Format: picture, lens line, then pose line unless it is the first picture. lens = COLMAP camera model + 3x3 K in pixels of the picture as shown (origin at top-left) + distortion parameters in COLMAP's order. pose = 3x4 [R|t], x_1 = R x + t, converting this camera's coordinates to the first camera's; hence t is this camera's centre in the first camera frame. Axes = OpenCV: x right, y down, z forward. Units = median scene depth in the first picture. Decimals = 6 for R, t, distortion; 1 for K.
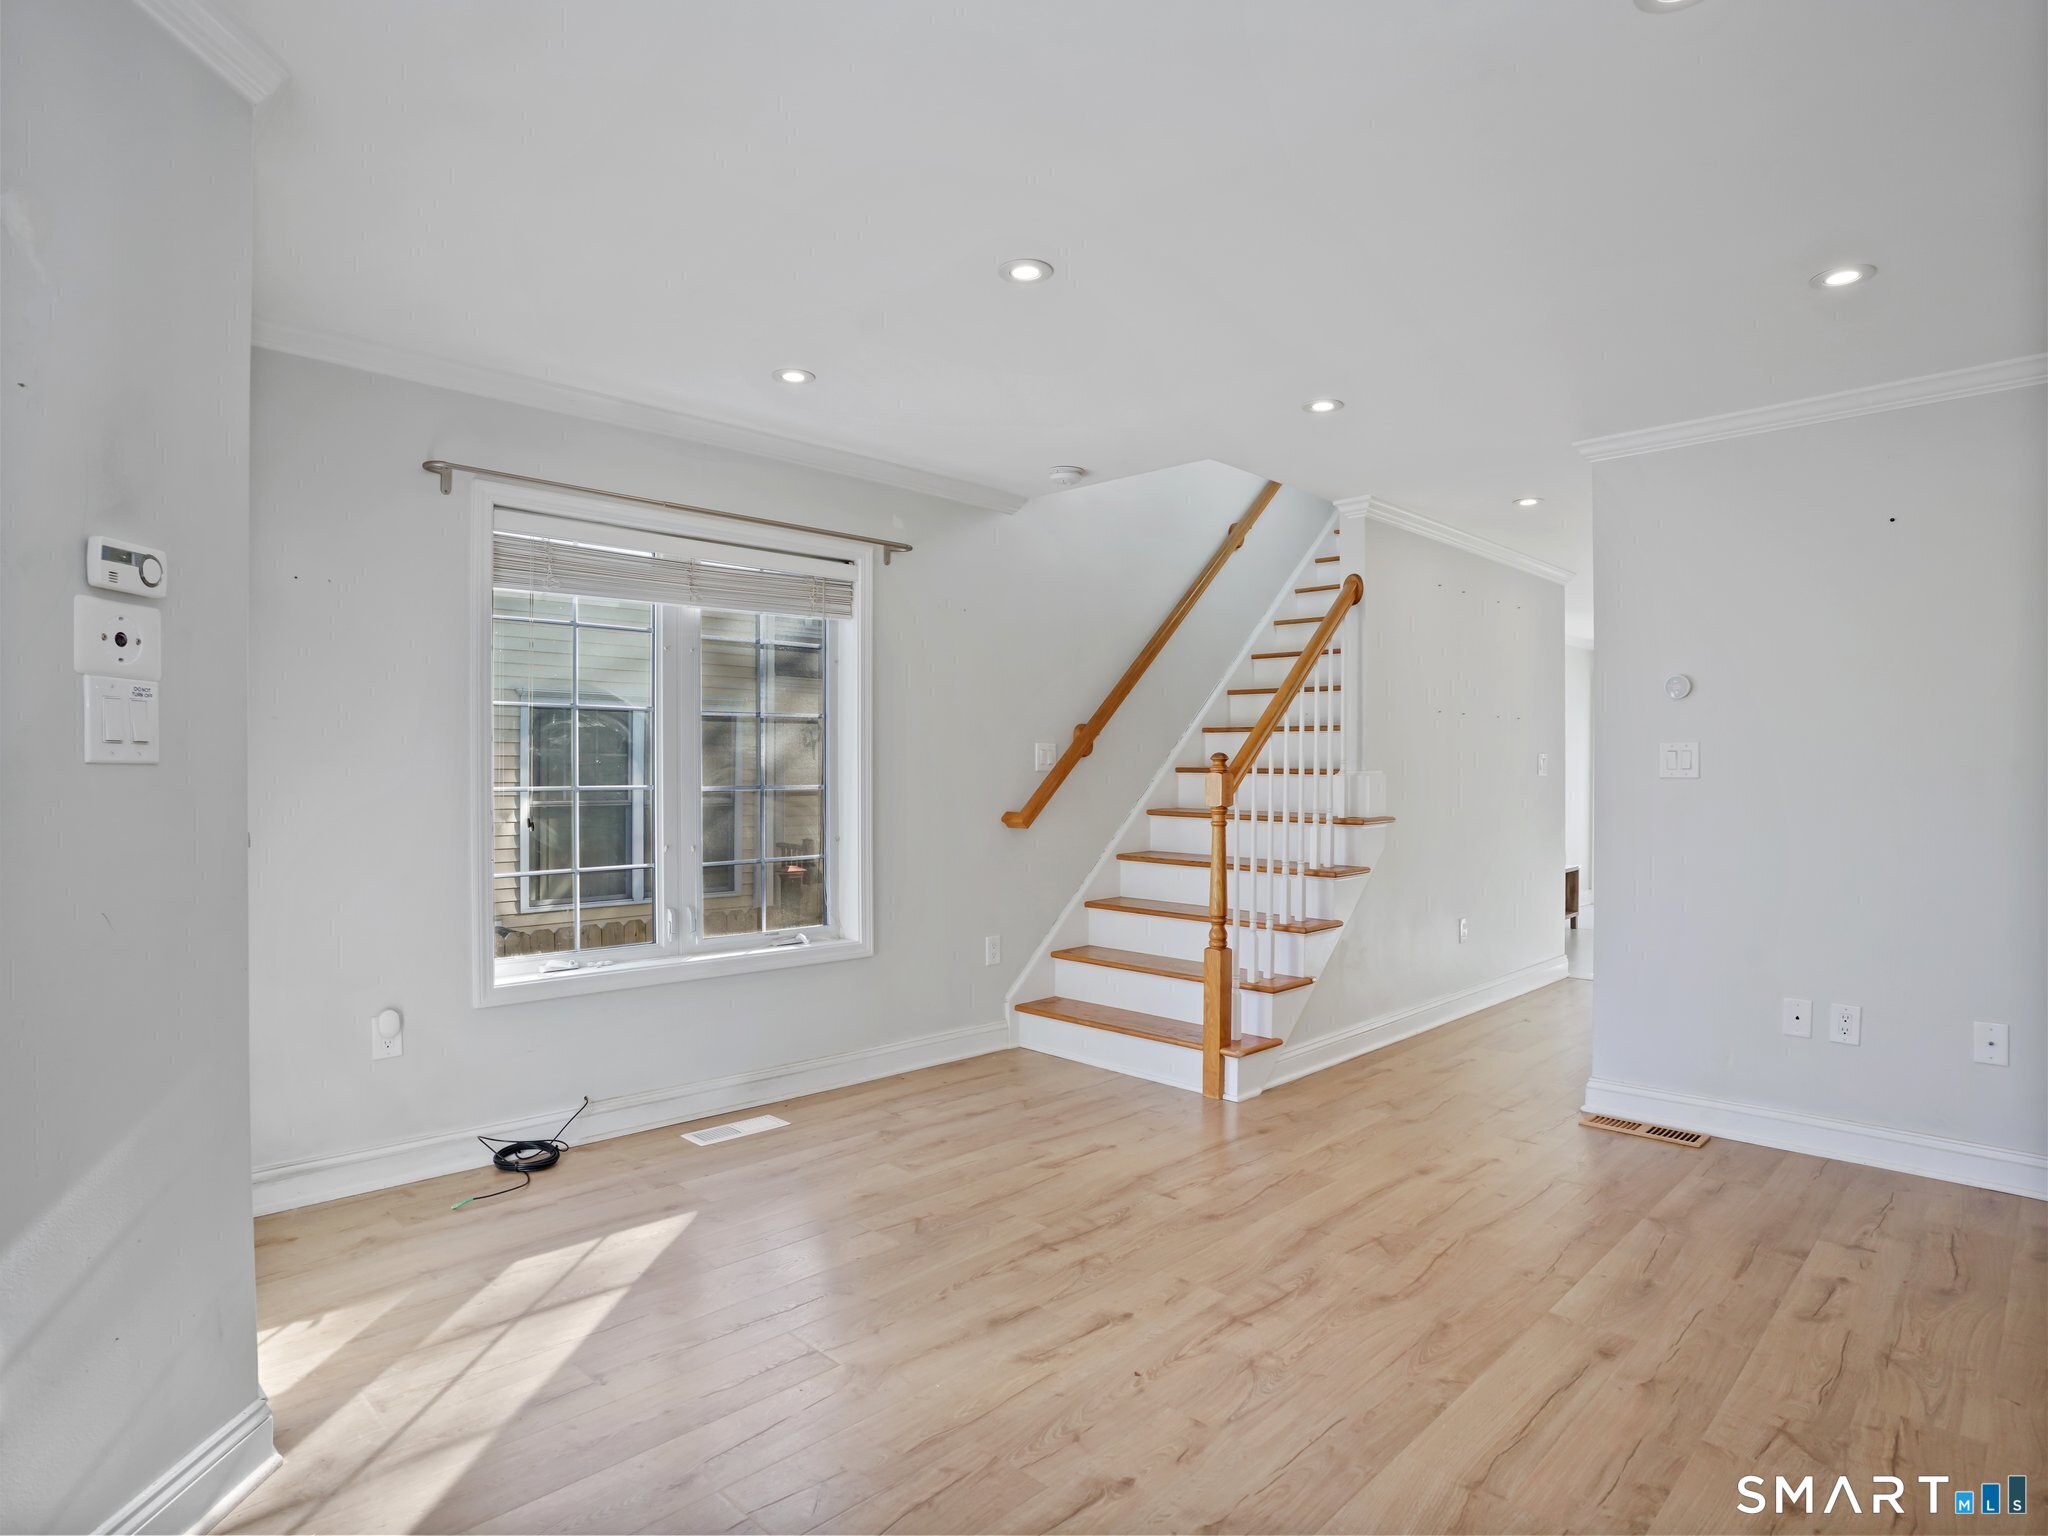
lens RADIAL K [[1121.1, 0, 1024.0], [0, 1121.1, 774.3], [0, 0, 1]] dist [-0.088341, 0.040713]
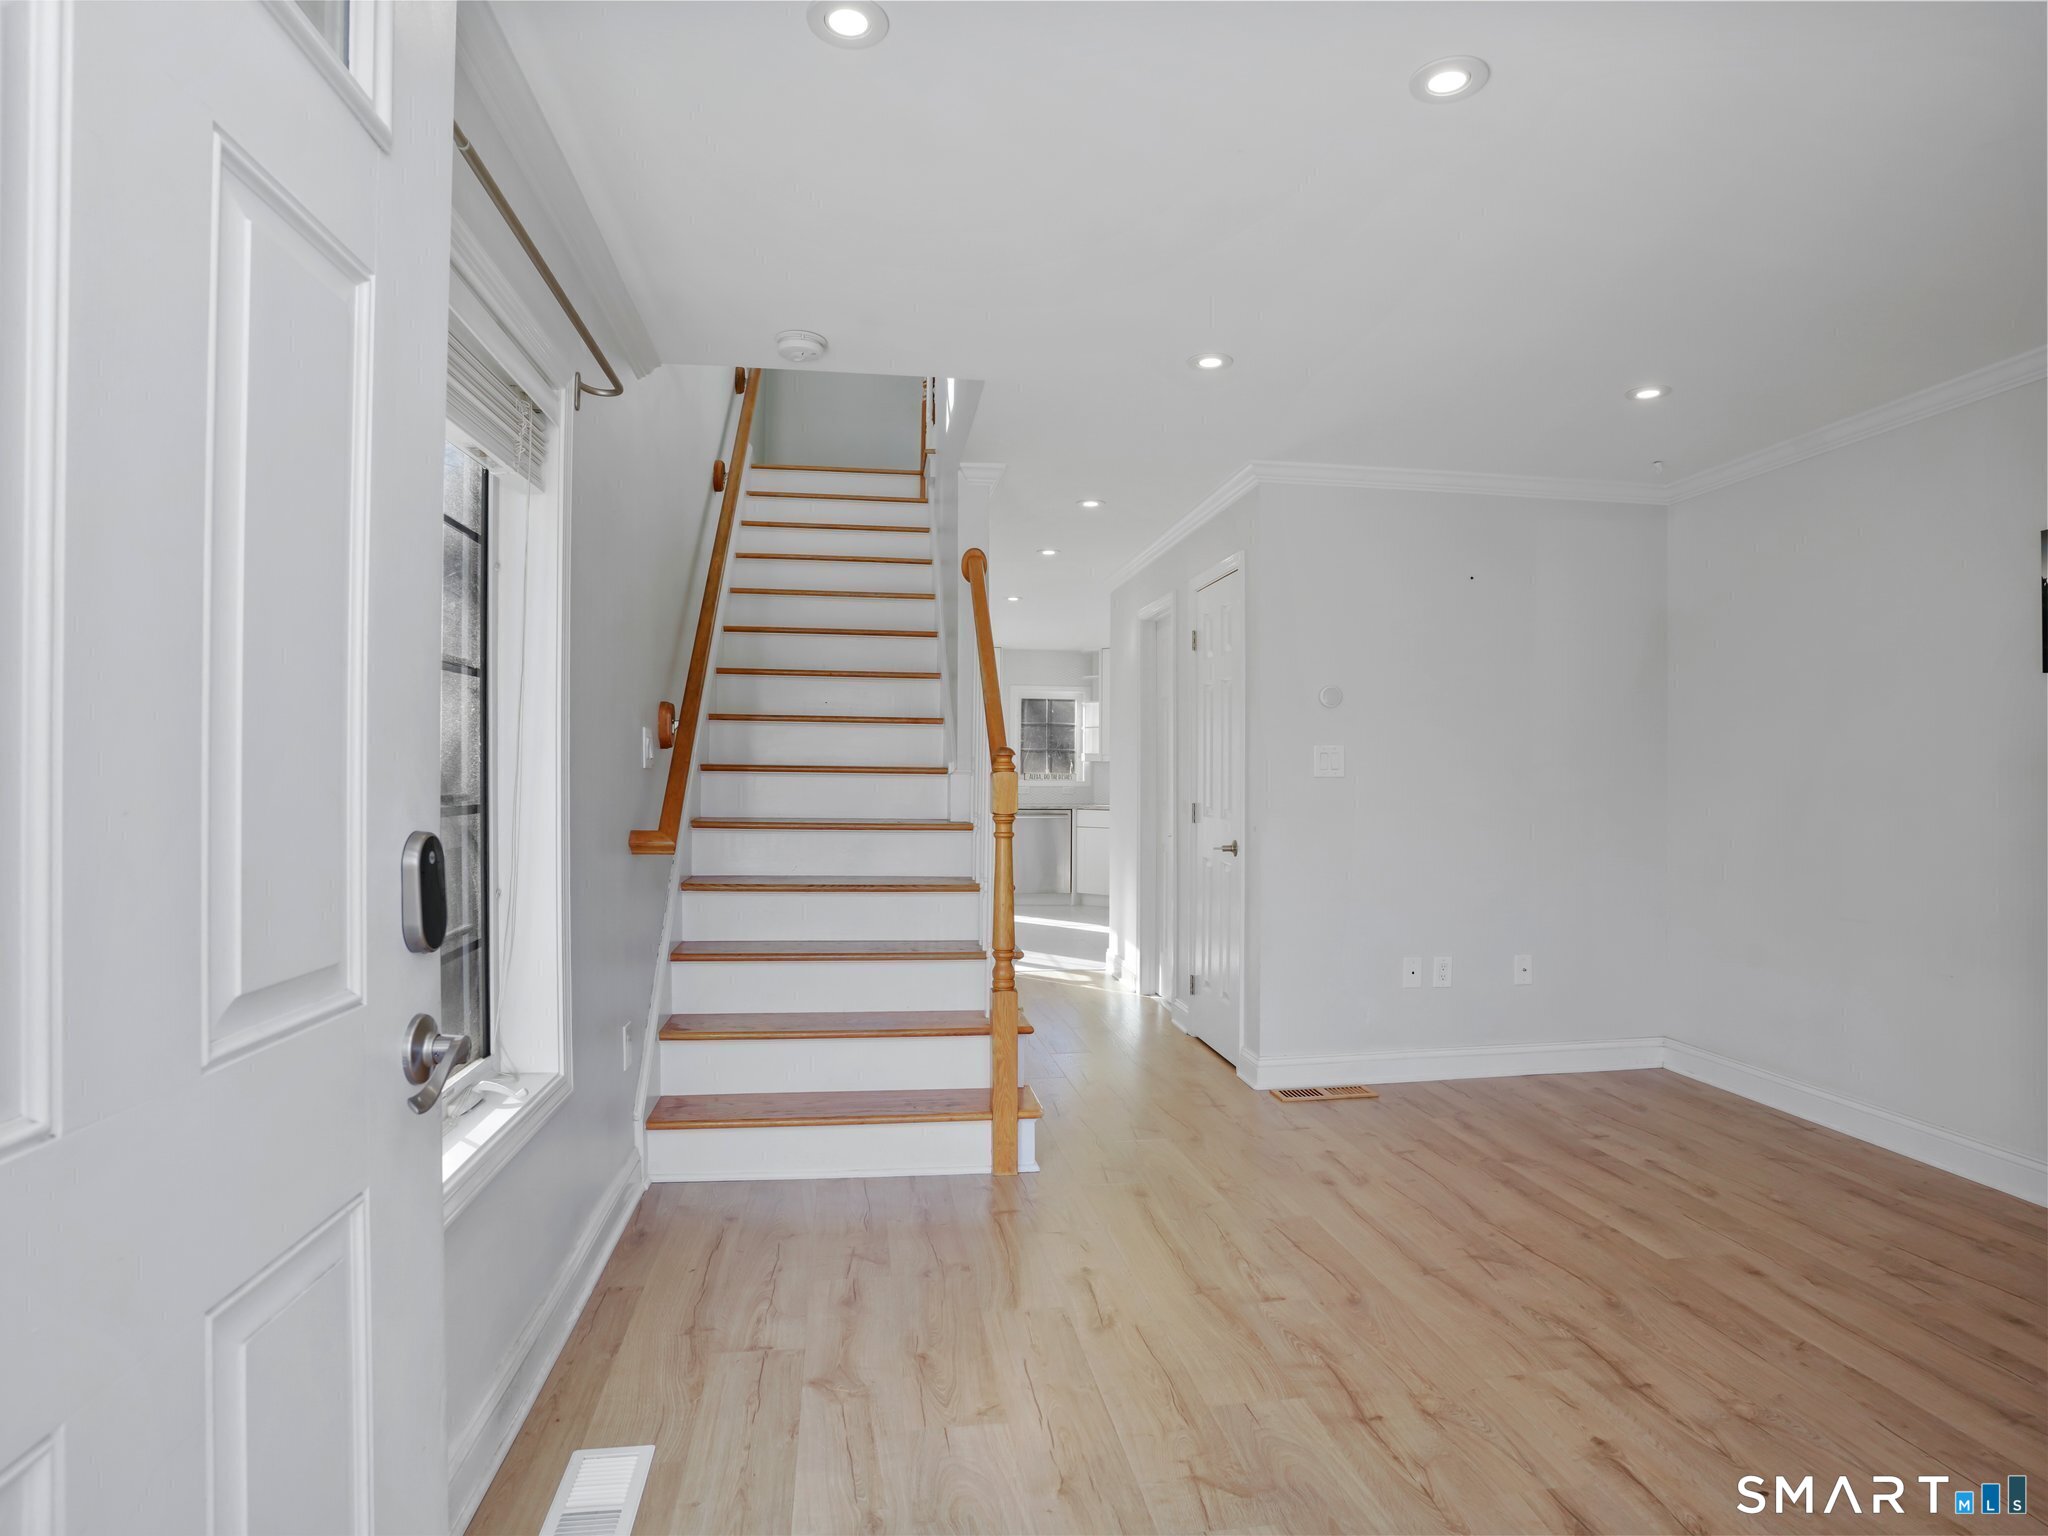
lens RADIAL K [[1121.1, 0, 1024.0], [0, 1121.1, 774.3], [0, 0, 1]] dist [-0.088341, 0.040713]
pose [[0.600882, -0.000676, 0.799337, -0.591118], [-0.000915, 0.999998, 0.001533, -0.001563], [-0.799337, -0.001653, 0.600881, 0.639849]]
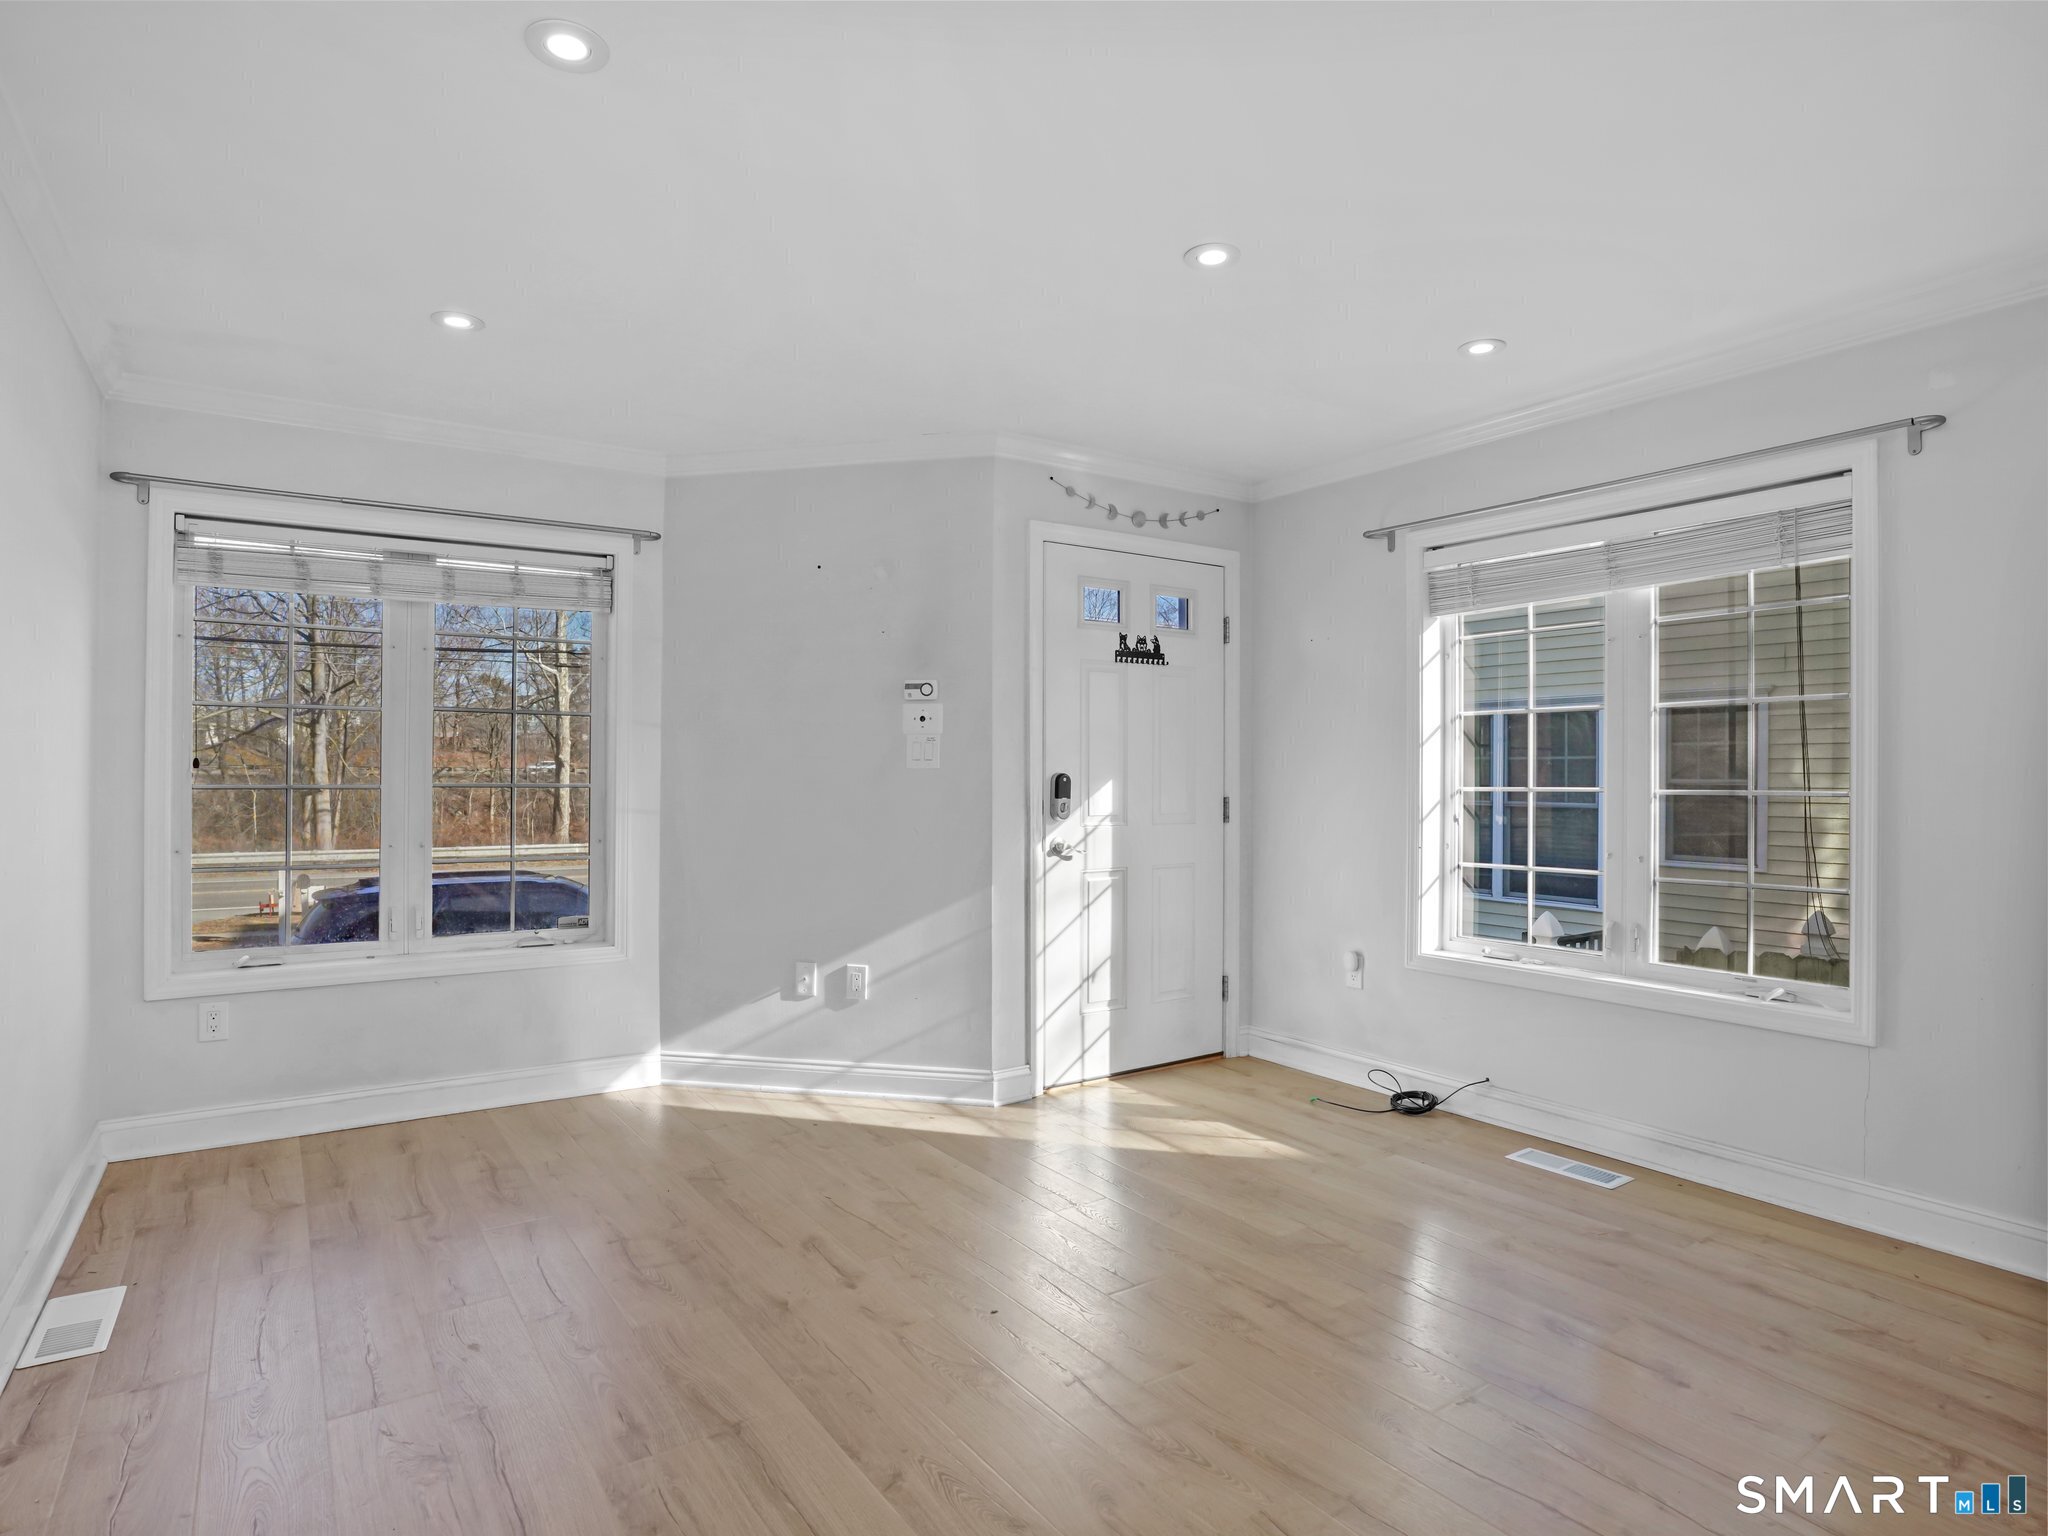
lens RADIAL K [[1121.1, 0, 1024.0], [0, 1121.1, 774.3], [0, 0, 1]] dist [-0.088341, 0.040713]
pose [[-0.187582, -0.002971, -0.982245, 0.795494], [-0.005214, 0.999984, -0.002029, 0.003412], [0.982235, 0.004741, -0.187594, 0.823074]]
